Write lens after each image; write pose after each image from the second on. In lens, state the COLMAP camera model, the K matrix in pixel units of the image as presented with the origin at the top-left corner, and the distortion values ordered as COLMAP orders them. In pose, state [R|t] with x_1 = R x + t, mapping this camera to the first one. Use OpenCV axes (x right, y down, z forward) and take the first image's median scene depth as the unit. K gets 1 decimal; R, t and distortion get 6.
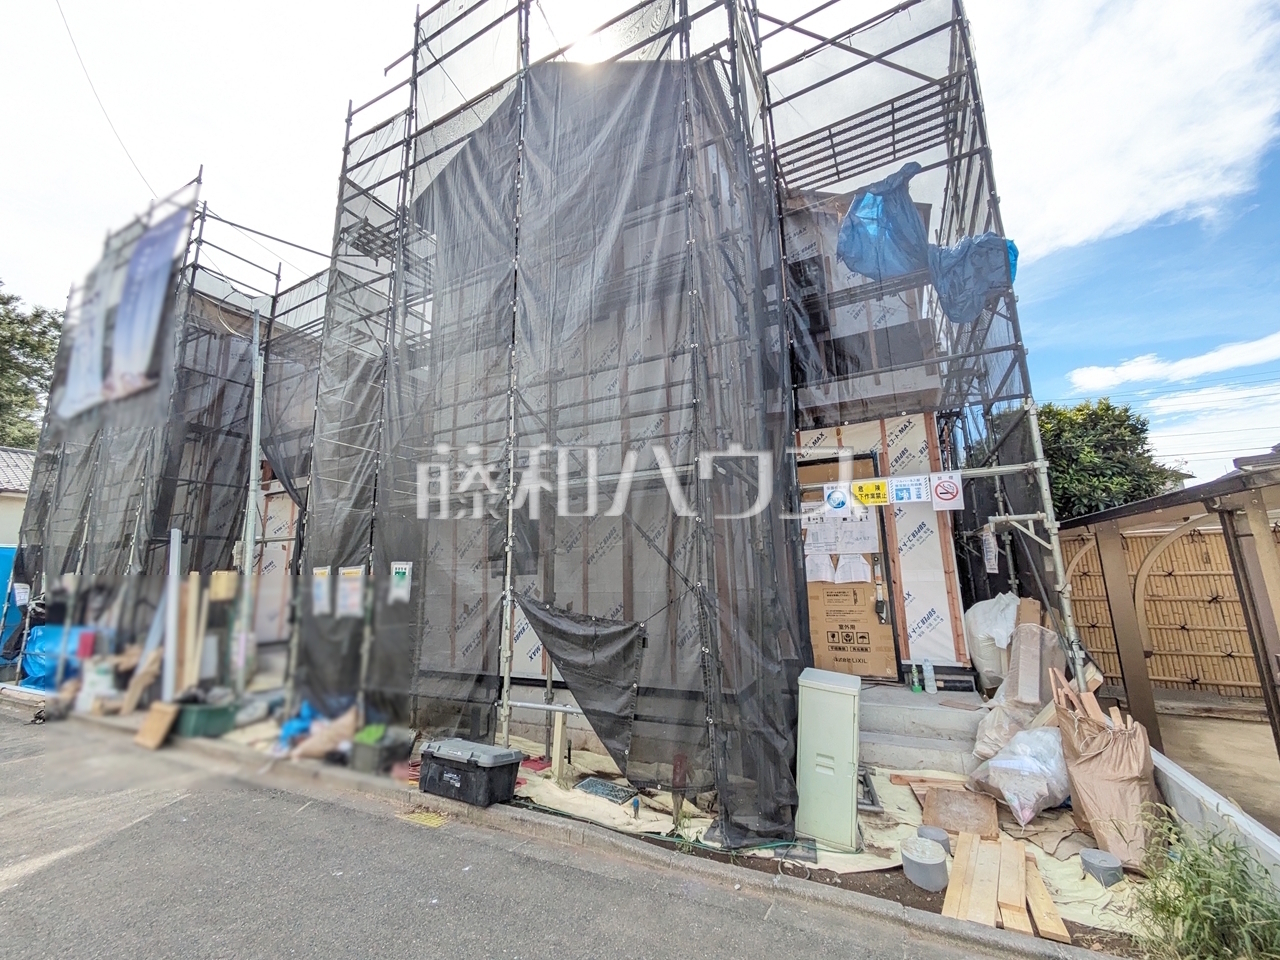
lens RADIAL K [[505.8, 0, 641.4], [0, 505.8, 478.8], [0, 0, 1]] dist [0.001494, 0.001197]
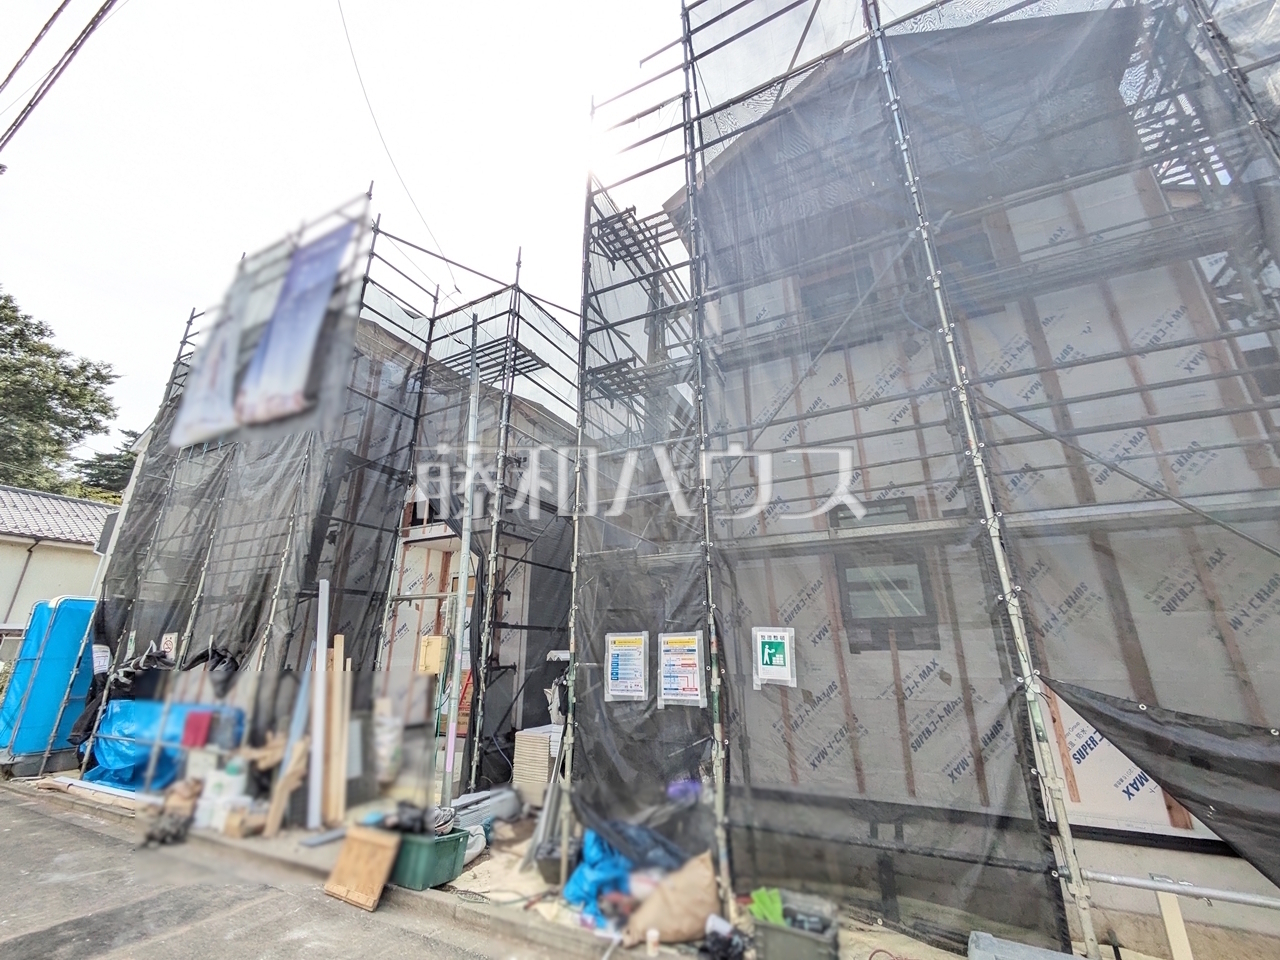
lens RADIAL K [[505.8, 0, 641.4], [0, 505.8, 478.8], [0, 0, 1]] dist [0.001494, 0.001197]
pose [[0.999797, 0.020118, -0.001347, -0.632808], [-0.020120, 0.991015, -0.132226, 0.055048], [-0.001326, 0.132226, 0.991219, 0.271660]]
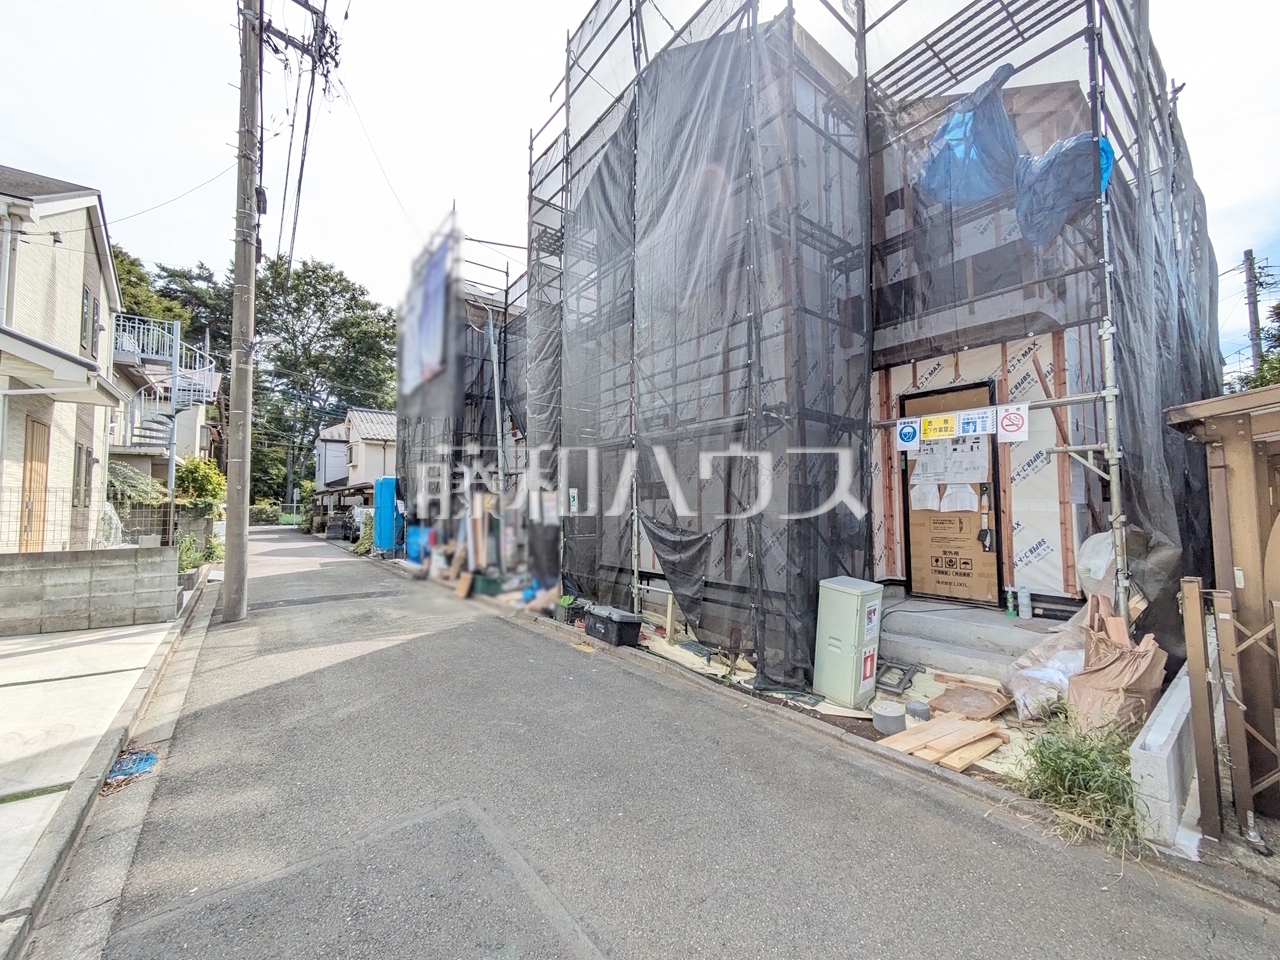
lens RADIAL K [[505.8, 0, 641.4], [0, 505.8, 478.8], [0, 0, 1]] dist [0.001494, 0.001197]
pose [[0.904243, -0.002323, -0.427012, 0.290167], [0.062569, 0.989913, 0.127111, -0.032272], [0.422410, -0.141657, 0.895267, -0.191543]]
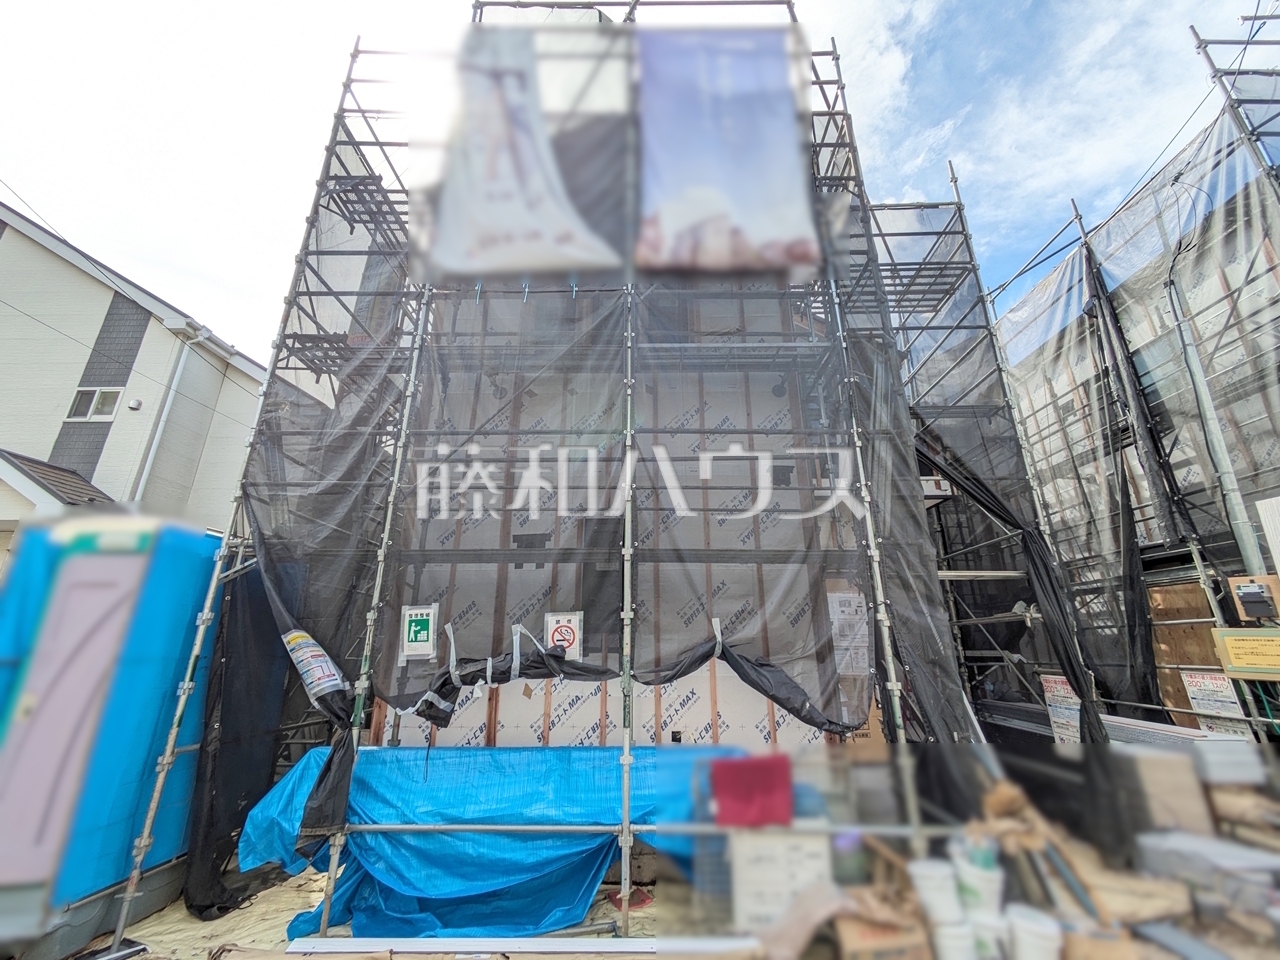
lens RADIAL K [[505.8, 0, 641.4], [0, 505.8, 478.8], [0, 0, 1]] dist [0.001494, 0.001197]
pose [[0.900227, 0.164654, 0.403089, -2.078004], [-0.106326, 0.980847, -0.163197, 0.229689], [-0.422239, 0.104055, 0.900492, 0.960185]]
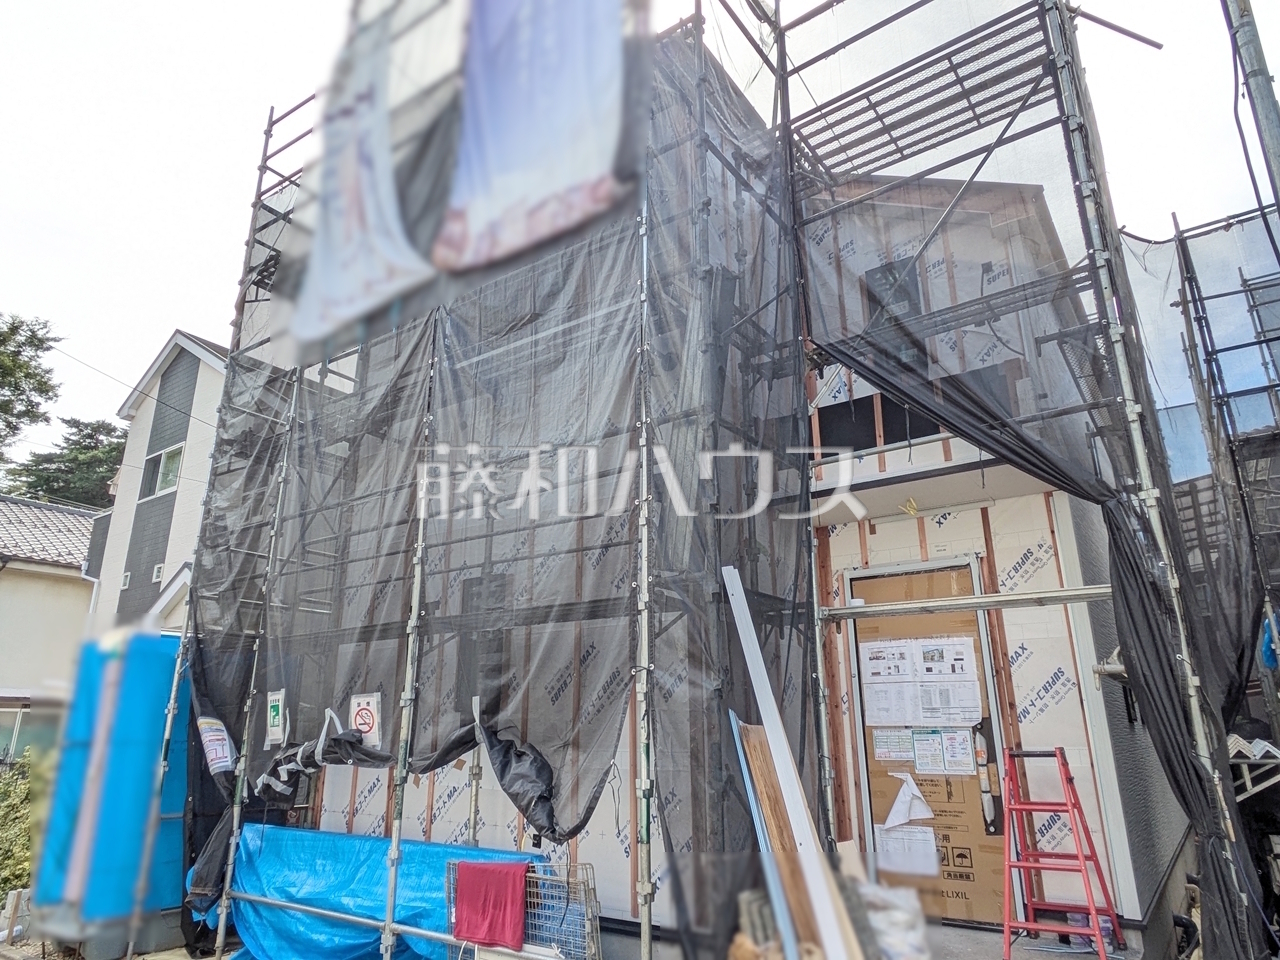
lens RADIAL K [[793.0, 0, 635.5], [0, 793.0, 484.5], [0, 0, 1]] dist [0.003450, -0.002787]
pose [[0.987000, -0.023760, -0.158952, -1.355889], [0.006131, 0.993858, -0.110494, 0.155688], [0.160601, 0.108083, 0.981084, 0.684218]]
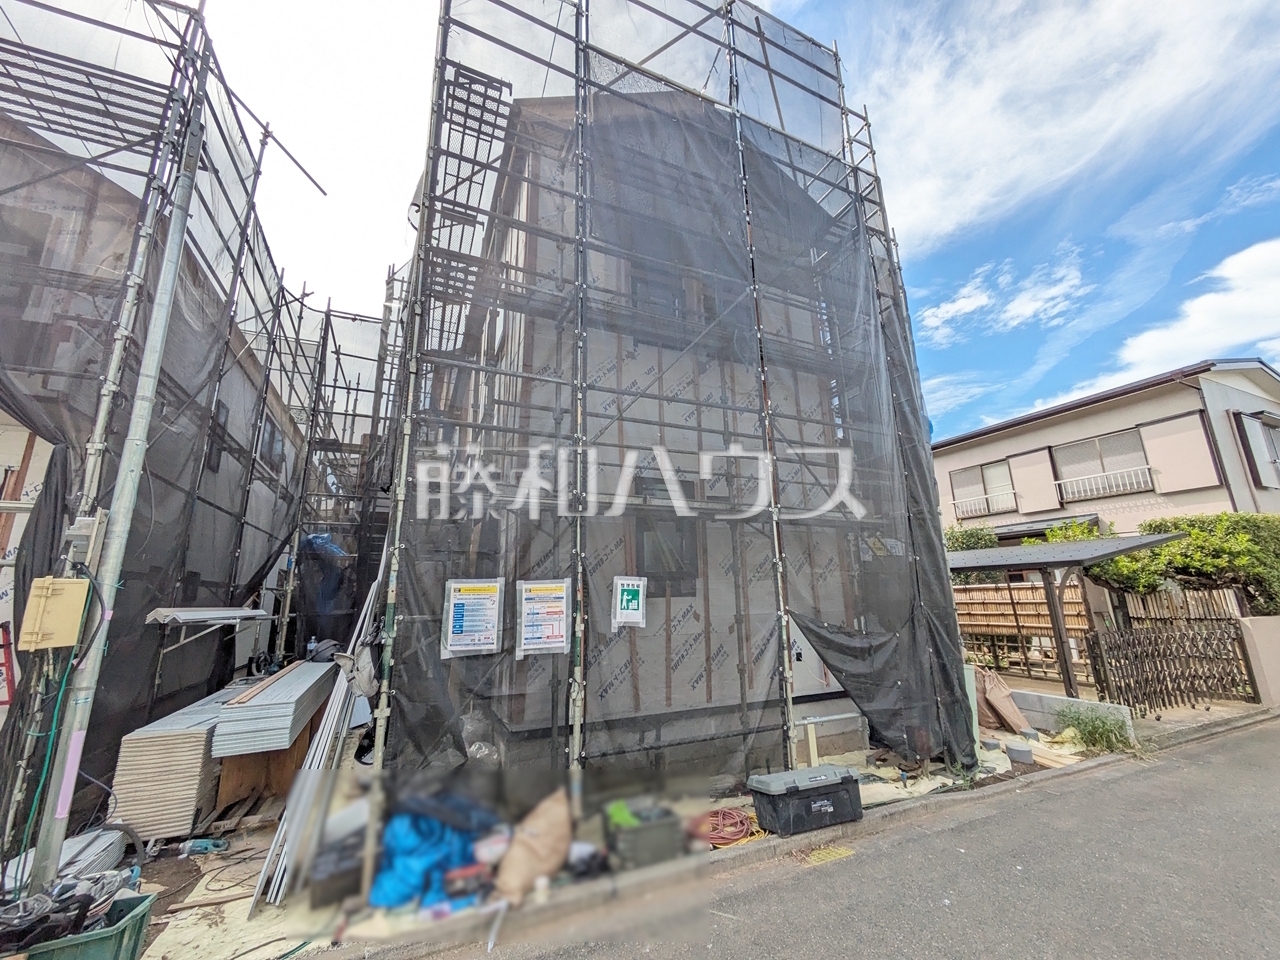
lens RADIAL K [[504.0, 0, 642.3], [0, 504.0, 479.4], [0, 0, 1]] dist [-0.001251, 0.002819]
pose [[0.629240, 0.192759, 0.752929, -1.035655], [-0.142627, 0.980944, -0.131937, 0.113445], [-0.764012, -0.024368, 0.644741, 0.475670]]
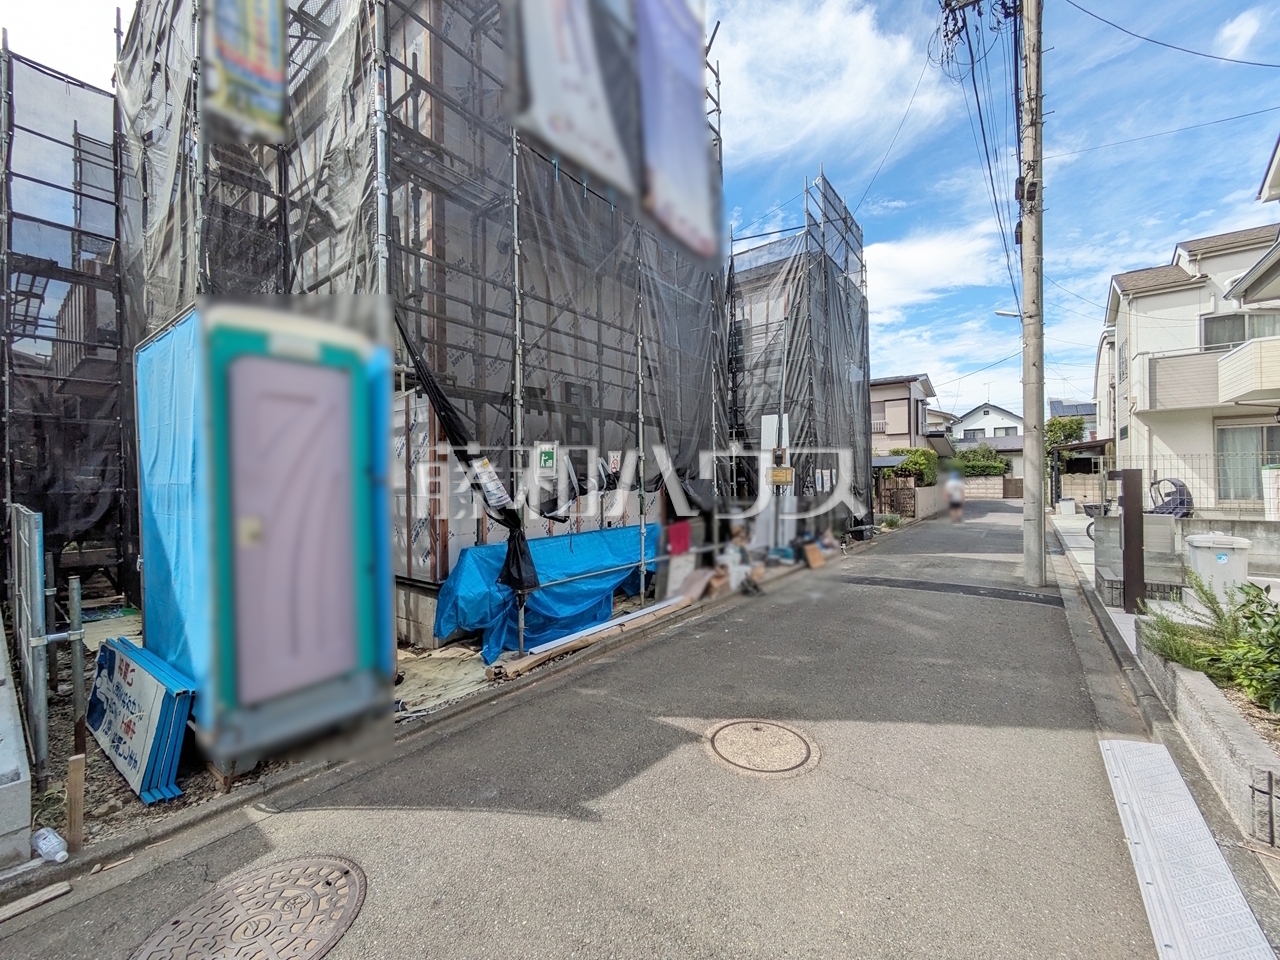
lens RADIAL K [[505.8, 0, 641.4], [0, 505.8, 478.8], [0, 0, 1]] dist [0.001494, 0.001197]
pose [[0.185275, 0.029417, 0.982246, -2.920821], [-0.178923, 0.983854, 0.004284, 0.351459], [-0.966261, -0.176540, 0.187547, 1.380248]]
